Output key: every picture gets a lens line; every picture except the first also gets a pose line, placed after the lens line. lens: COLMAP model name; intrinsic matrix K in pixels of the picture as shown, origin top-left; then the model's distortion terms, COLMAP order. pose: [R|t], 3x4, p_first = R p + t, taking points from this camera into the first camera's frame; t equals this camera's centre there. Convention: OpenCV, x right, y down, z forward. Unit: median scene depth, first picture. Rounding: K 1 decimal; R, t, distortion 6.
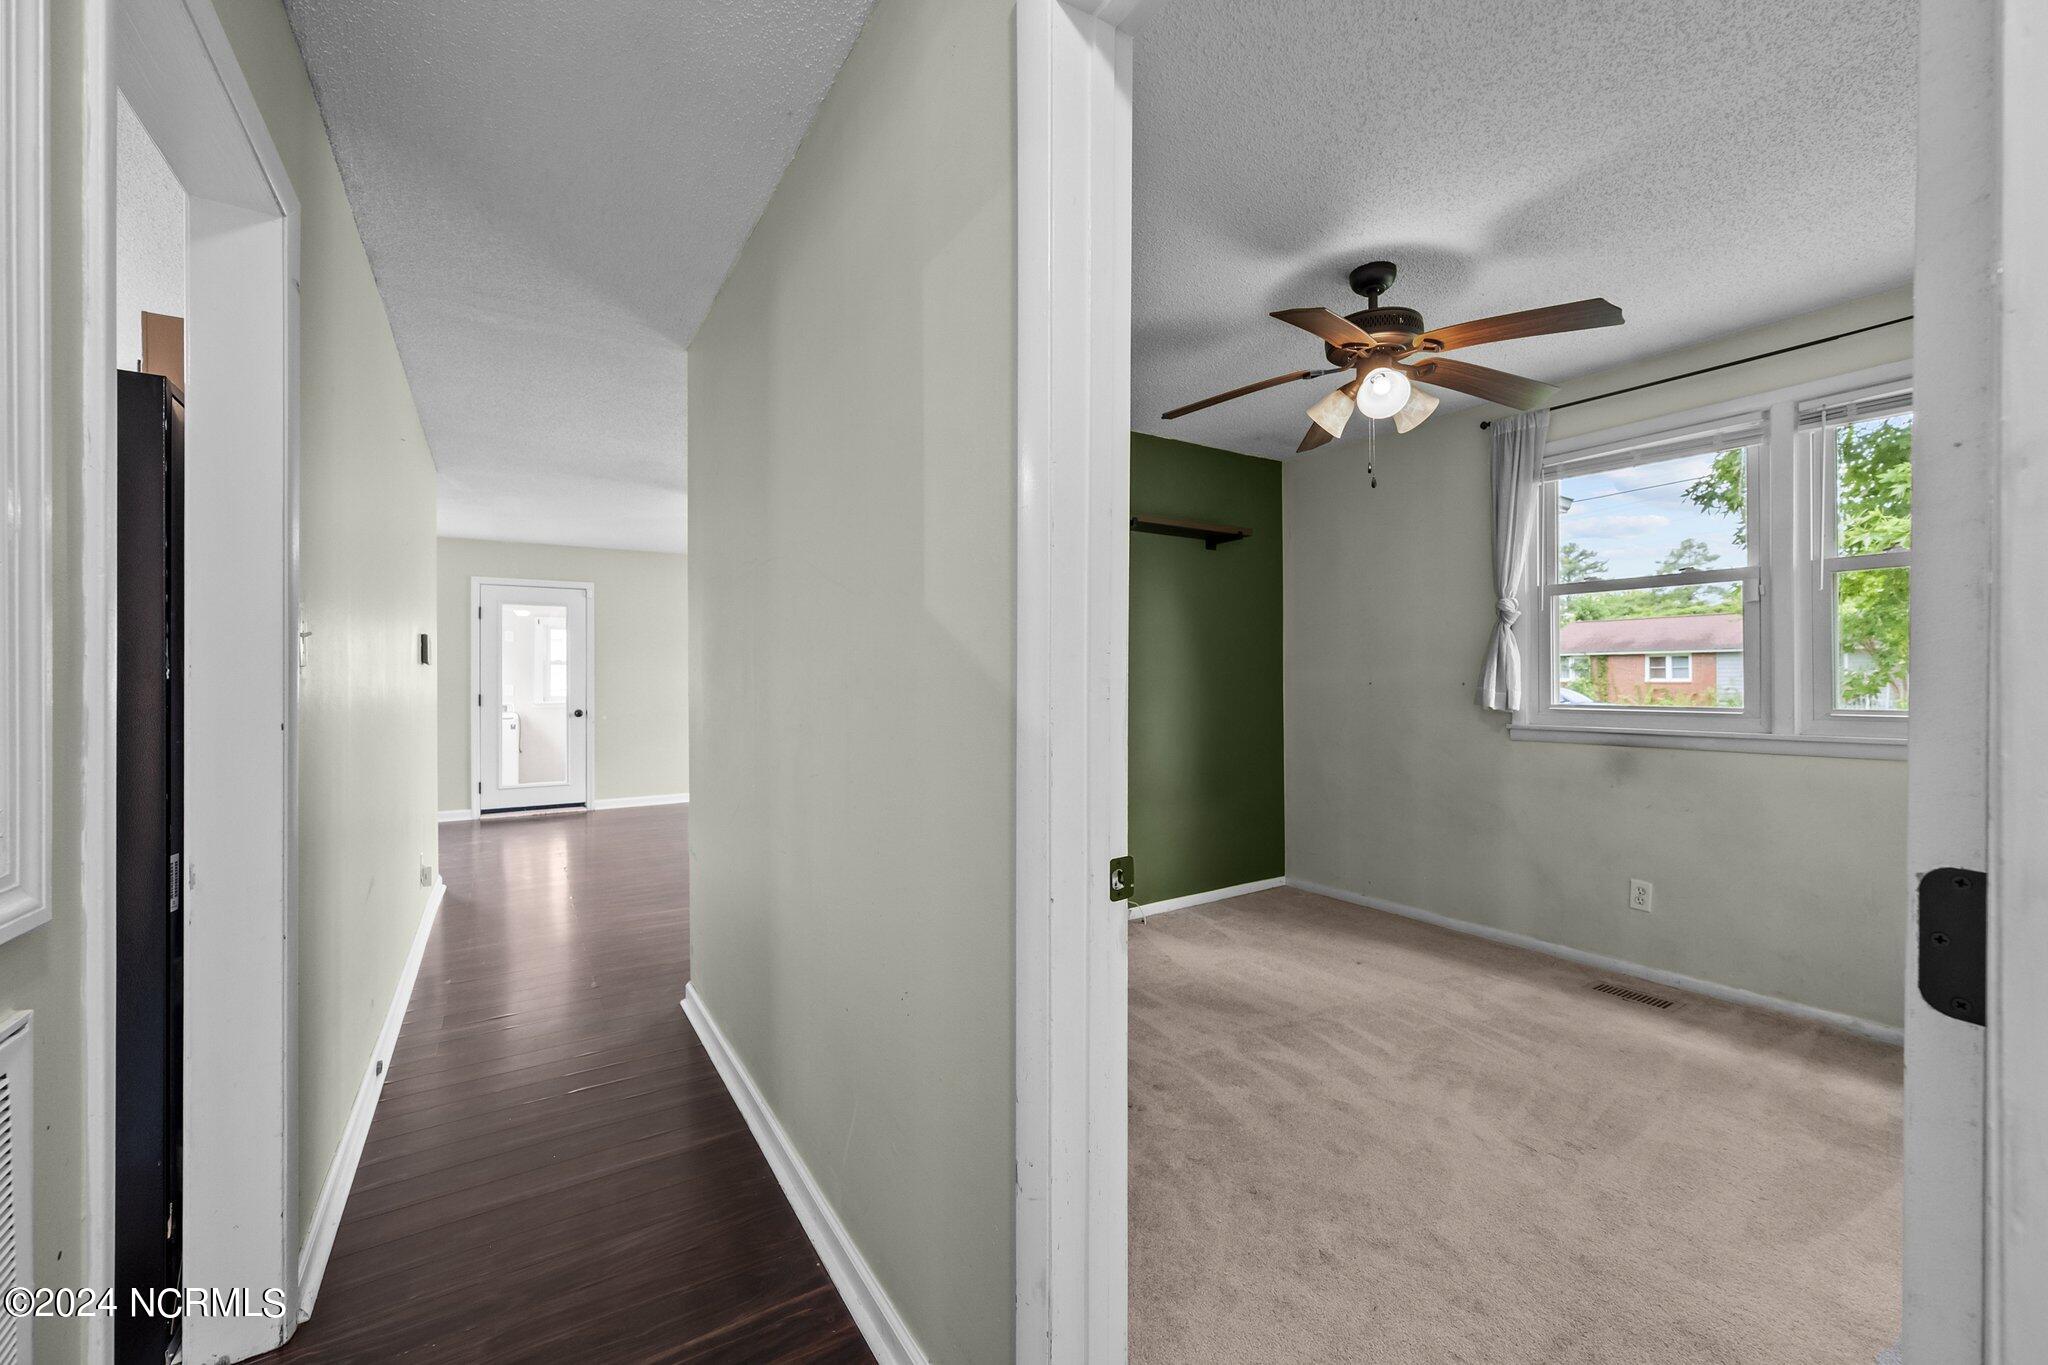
lens RADIAL K [[819.1, 0, 1021.5], [0, 819.1, 679.7], [0, 0, 1]] dist [-0.002457, -0.000569]
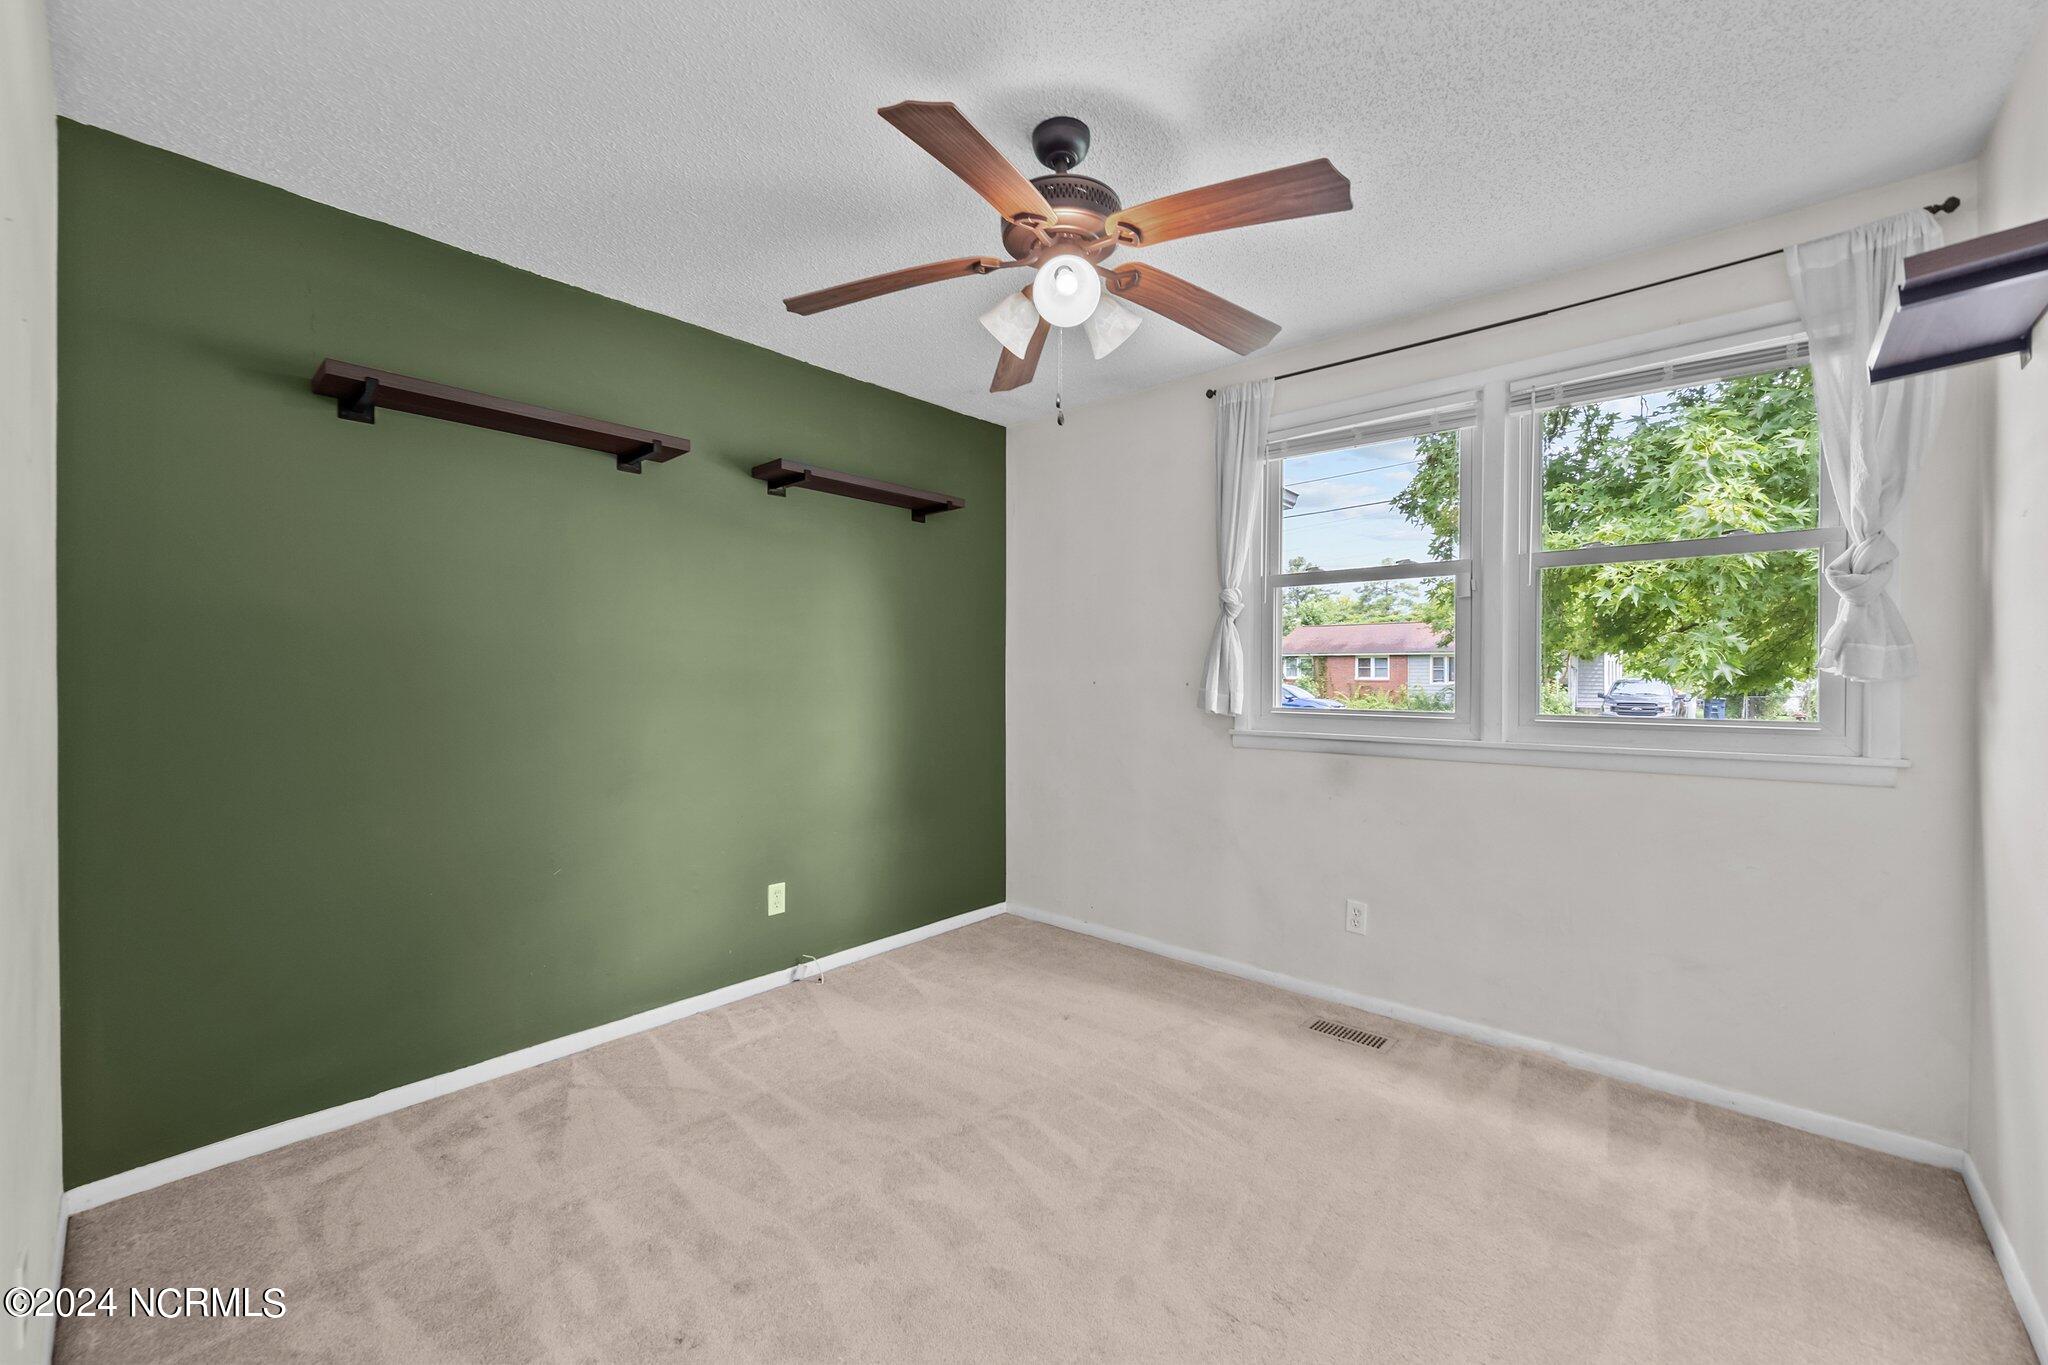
lens RADIAL K [[809.5, 0, 1033.4], [0, 809.5, 681.0], [0, 0, 1]] dist [-0.001129, -0.000148]
pose [[0.962520, 0.005593, 0.271152, 0.175597], [-0.007839, 0.999943, 0.007202, -0.004130], [-0.271097, -0.009058, 0.962510, 0.246993]]
